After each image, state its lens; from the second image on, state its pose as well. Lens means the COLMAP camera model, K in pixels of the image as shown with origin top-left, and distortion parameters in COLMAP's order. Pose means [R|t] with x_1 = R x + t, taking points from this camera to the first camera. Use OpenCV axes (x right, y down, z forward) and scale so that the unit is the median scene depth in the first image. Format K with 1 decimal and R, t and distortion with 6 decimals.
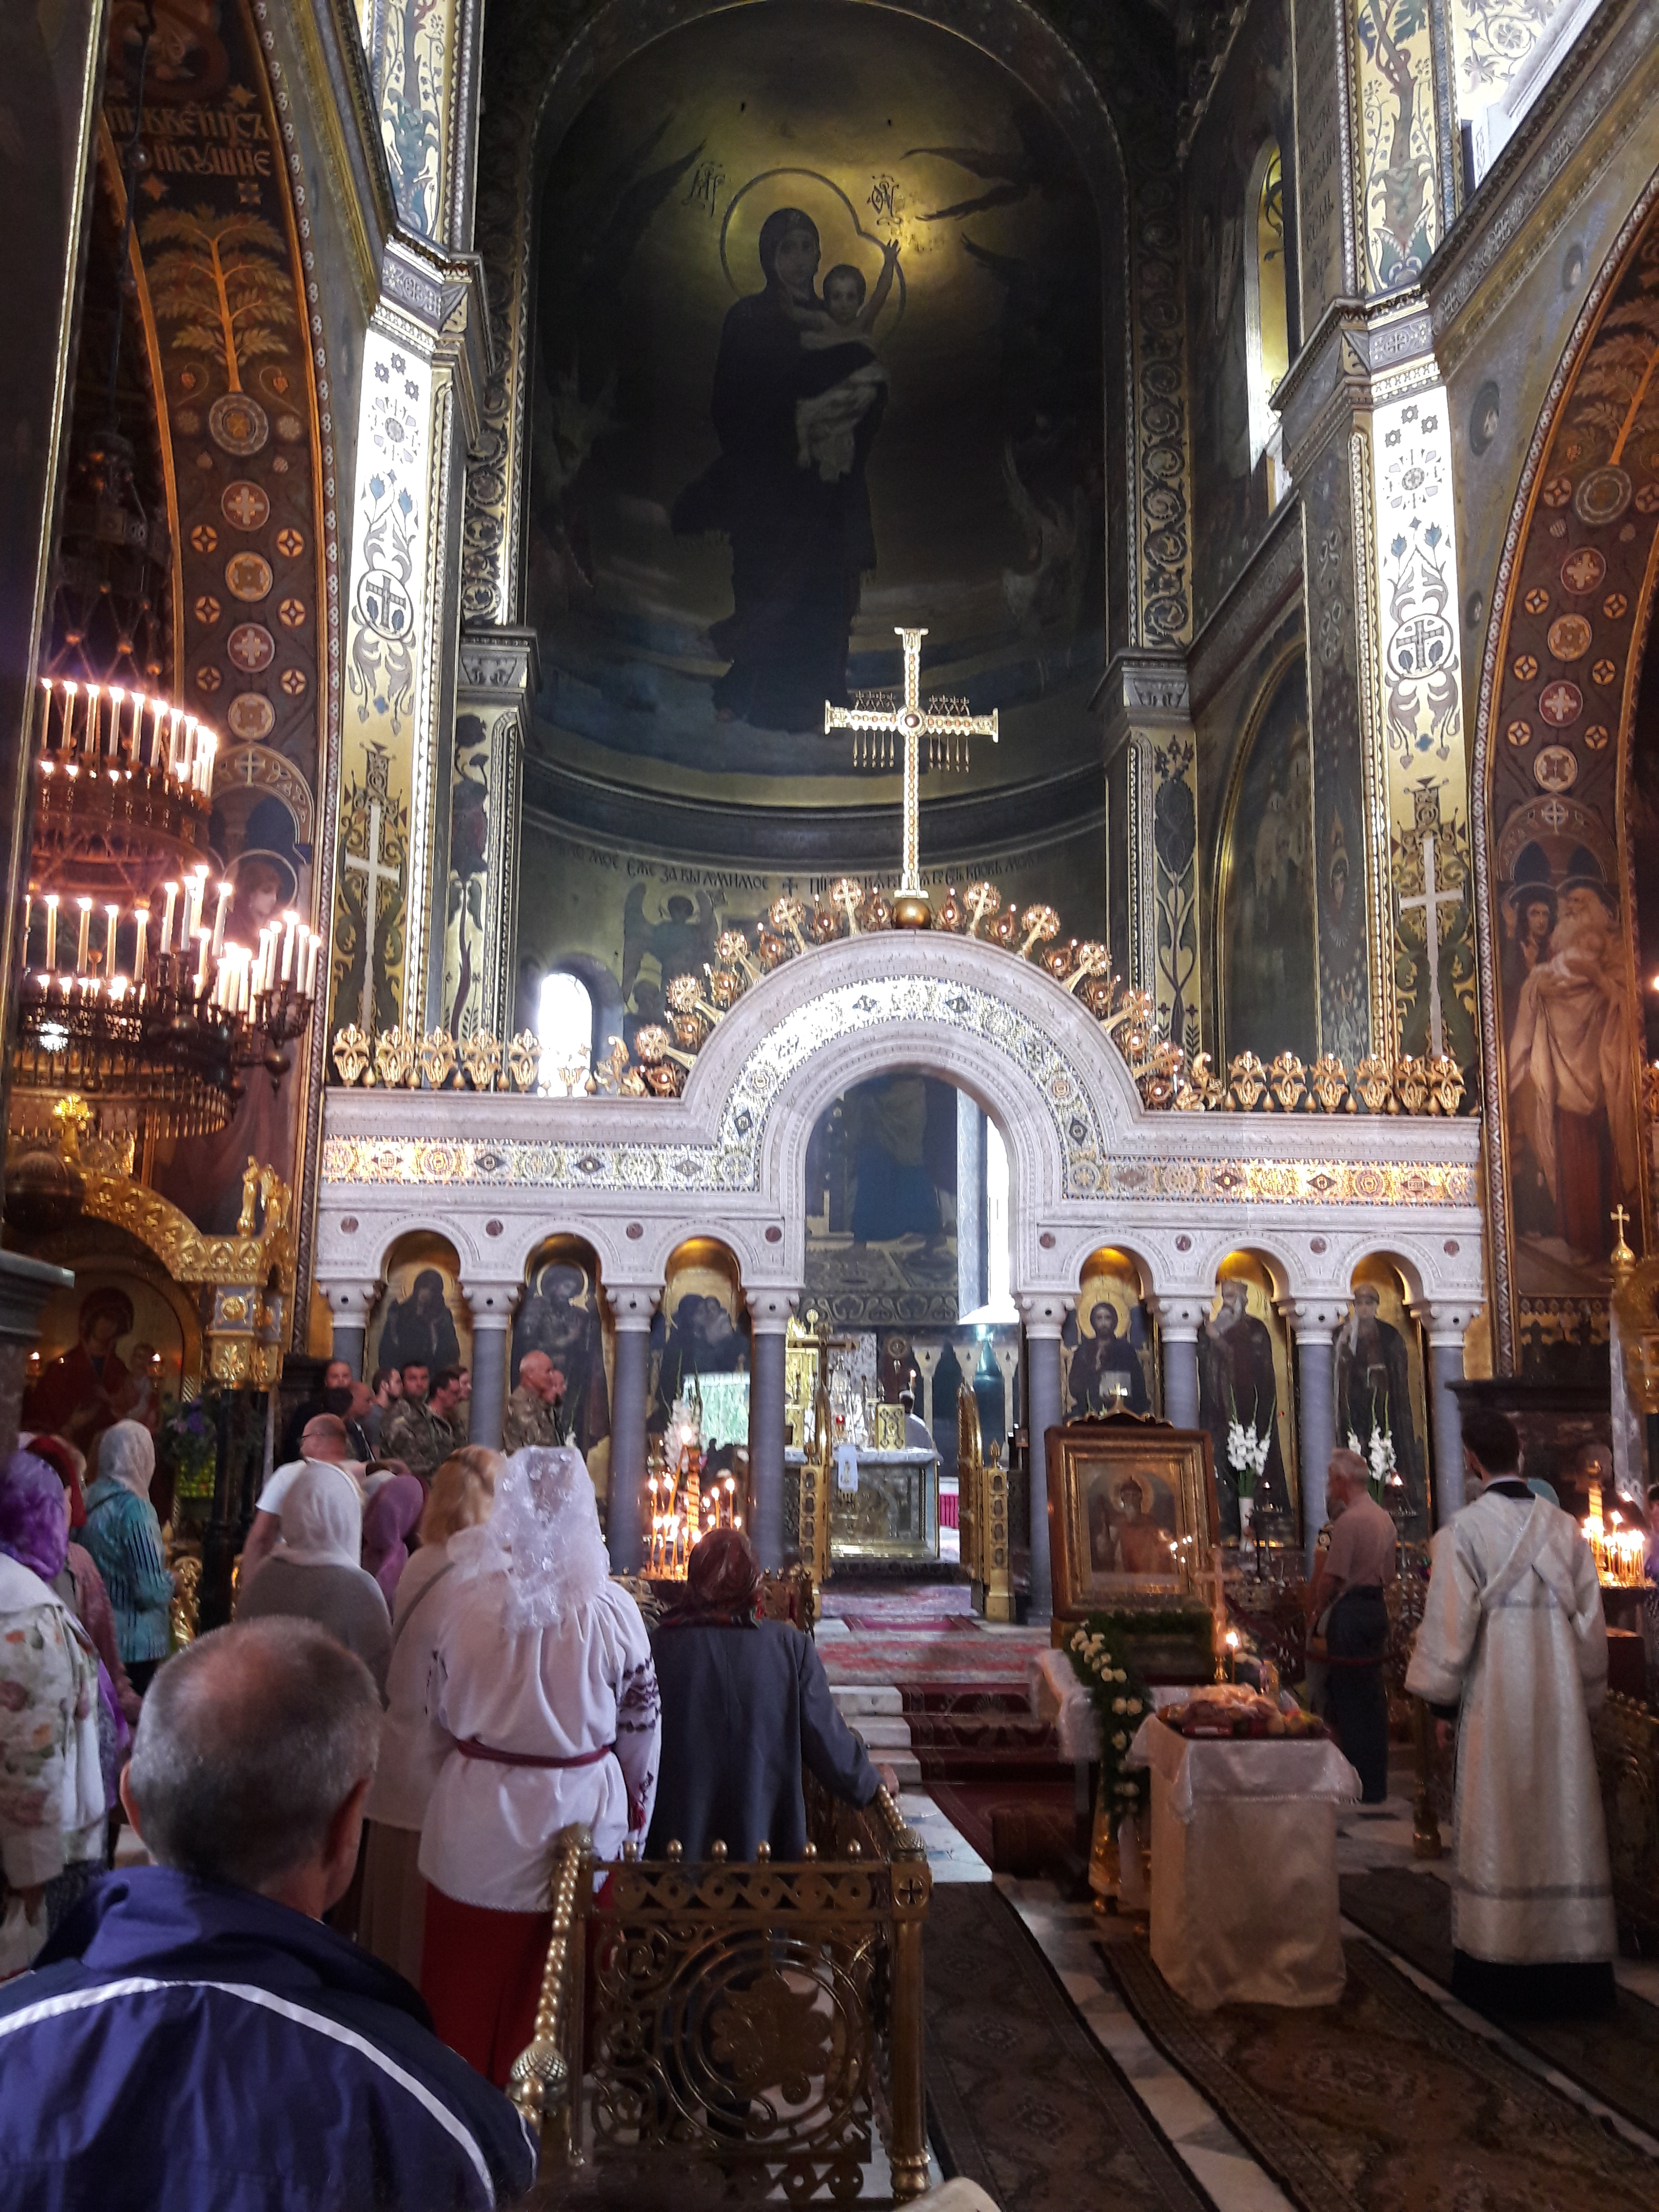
lens RADIAL K [[1962.1, 0, 804.4], [0, 1962.1, 1072.6], [0, 0, 1]] dist [0.253772, -0.788515]
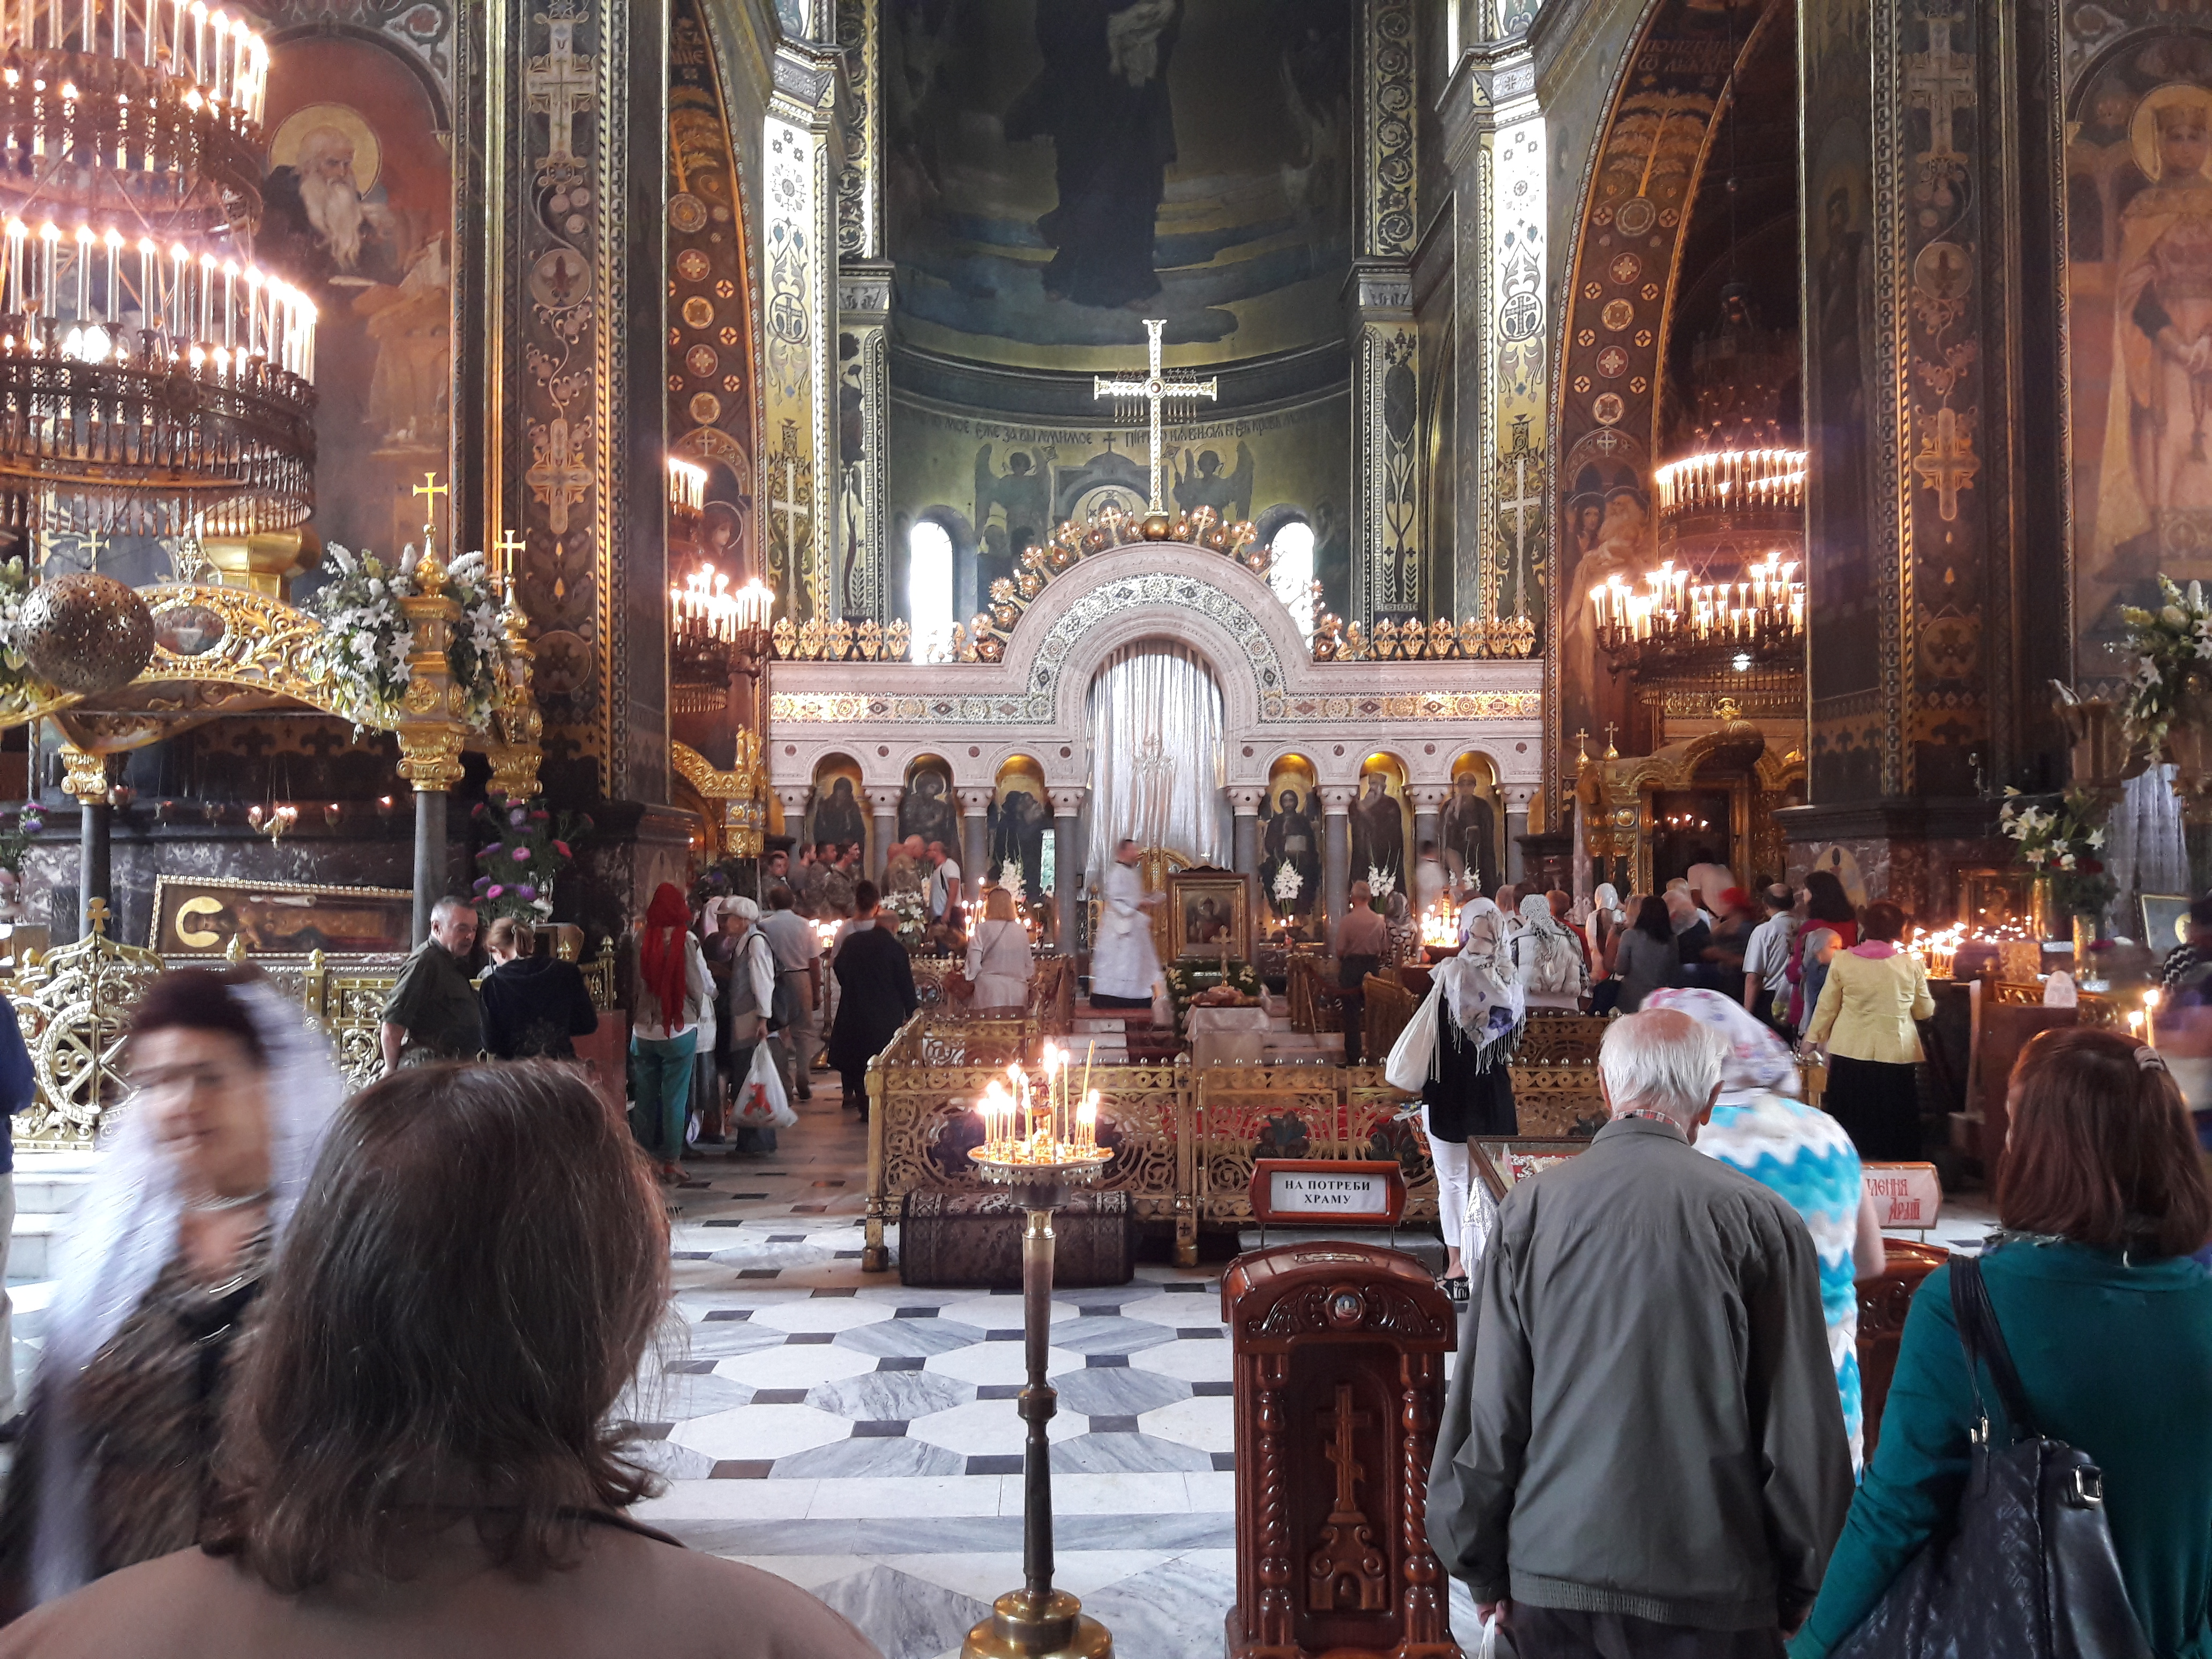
lens RADIAL K [[1962.1, 0, 1088.0], [0, 1962.1, 879.8], [0, 0, 1]] dist [0.253772, -0.788515]
pose [[0.998321, -0.015698, -0.055756, 0.081857], [0.025479, 0.983462, 0.179313, -0.089053], [0.052020, -0.180432, 0.982211, -0.488998]]
